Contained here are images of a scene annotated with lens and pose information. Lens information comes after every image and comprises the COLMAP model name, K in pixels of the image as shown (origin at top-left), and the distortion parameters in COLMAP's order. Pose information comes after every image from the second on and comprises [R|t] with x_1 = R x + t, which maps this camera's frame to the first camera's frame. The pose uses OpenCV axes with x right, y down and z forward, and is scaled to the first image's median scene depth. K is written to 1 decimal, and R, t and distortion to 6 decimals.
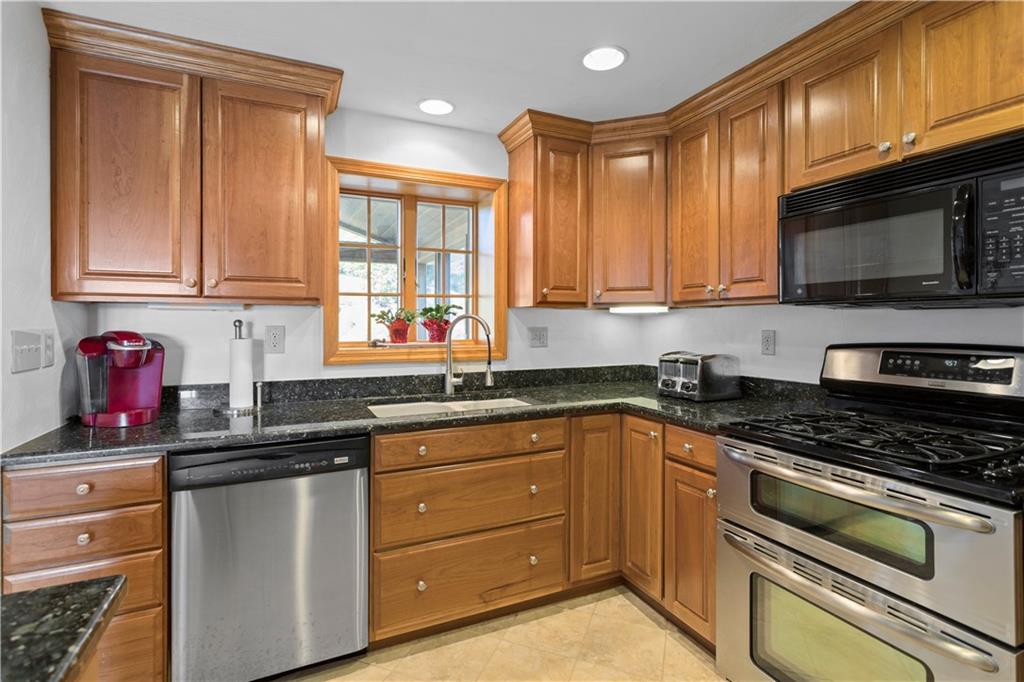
lens RADIAL K [[486.7, 0, 508.7], [0, 486.7, 323.0], [0, 0, 1]] dist [-0.000008, 0.000441]
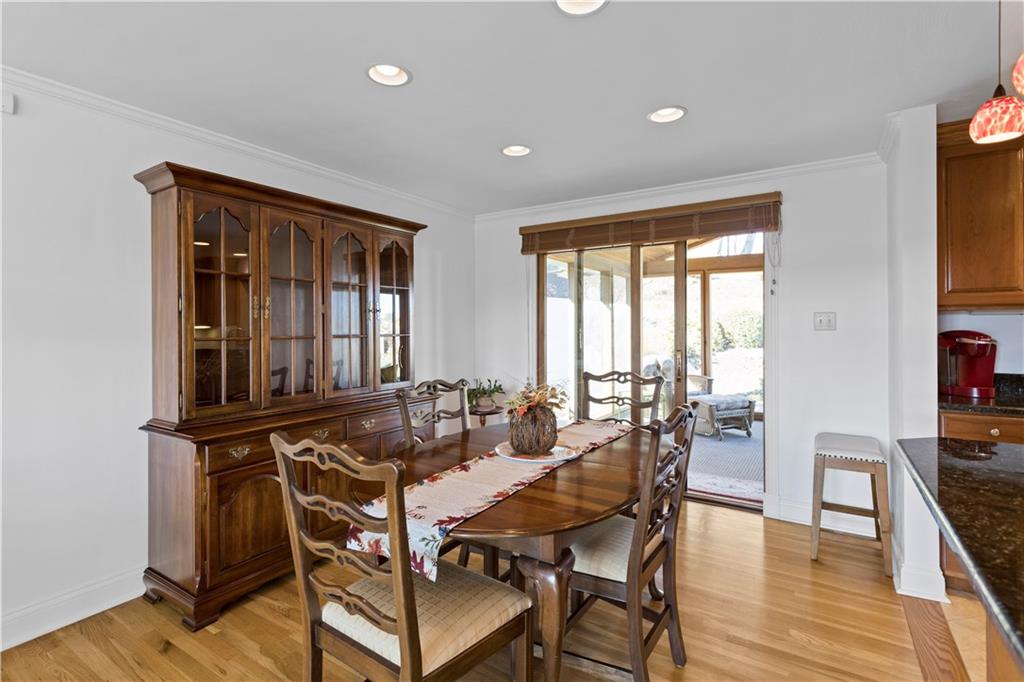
lens RADIAL K [[483.2, 0, 512.0], [0, 483.2, 328.4], [0, 0, 1]] dist [0.003890, 0.000737]
pose [[0.541294, -0.003212, -0.840827, -0.278759], [0.005311, 0.999986, -0.000400, 0.003593], [0.840817, -0.004249, 0.541303, -0.766754]]
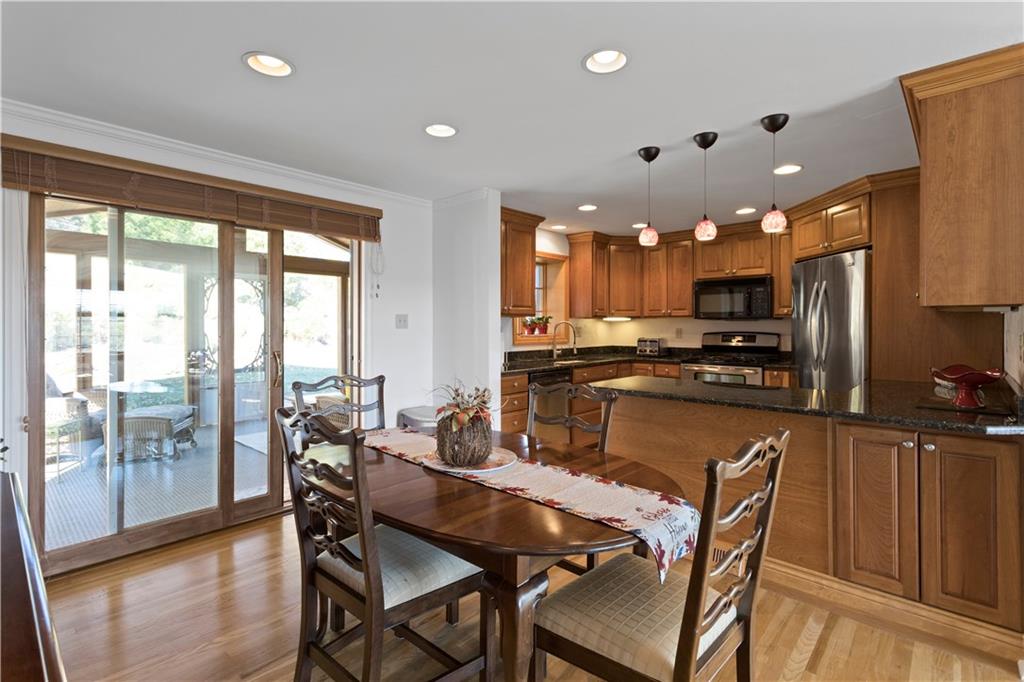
lens RADIAL K [[483.2, 0, 512.0], [0, 483.2, 328.4], [0, 0, 1]] dist [0.003890, 0.000737]
pose [[0.919904, -0.001832, 0.392139, -1.358812], [-0.000895, 0.999977, 0.006771, -0.000576], [-0.392142, -0.006580, 0.919881, -1.055544]]
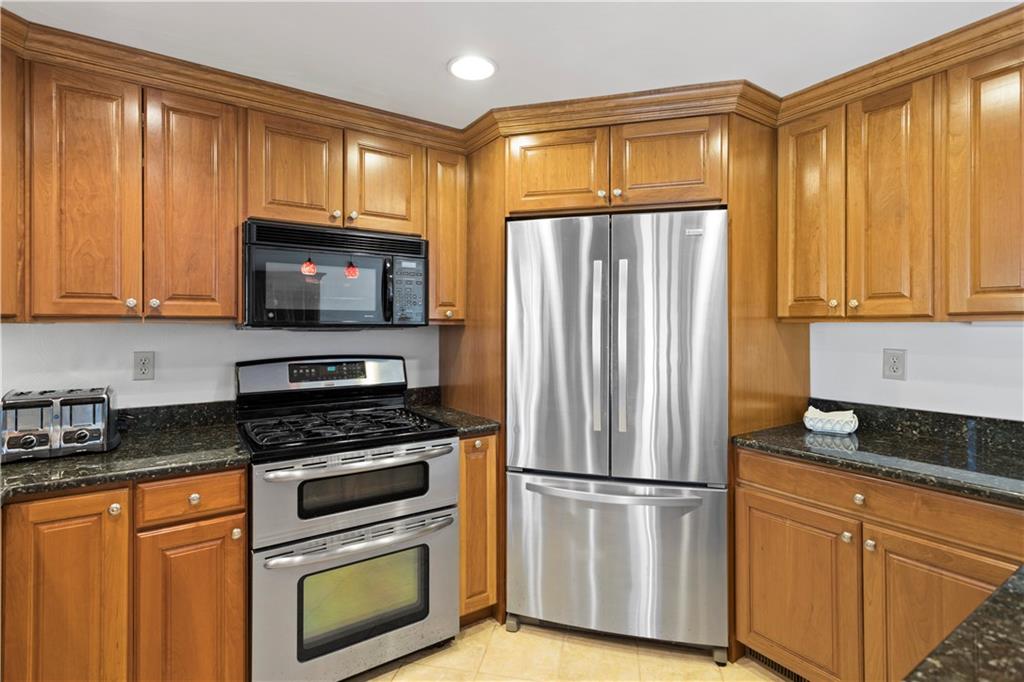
lens RADIAL K [[483.2, 0, 512.0], [0, 483.2, 328.4], [0, 0, 1]] dist [0.003890, 0.000737]
pose [[-0.160283, 0.003015, 0.987066, -0.475885], [-0.000031, 0.999995, -0.003060, -0.026787], [-0.987071, -0.000521, -0.160283, 0.536522]]
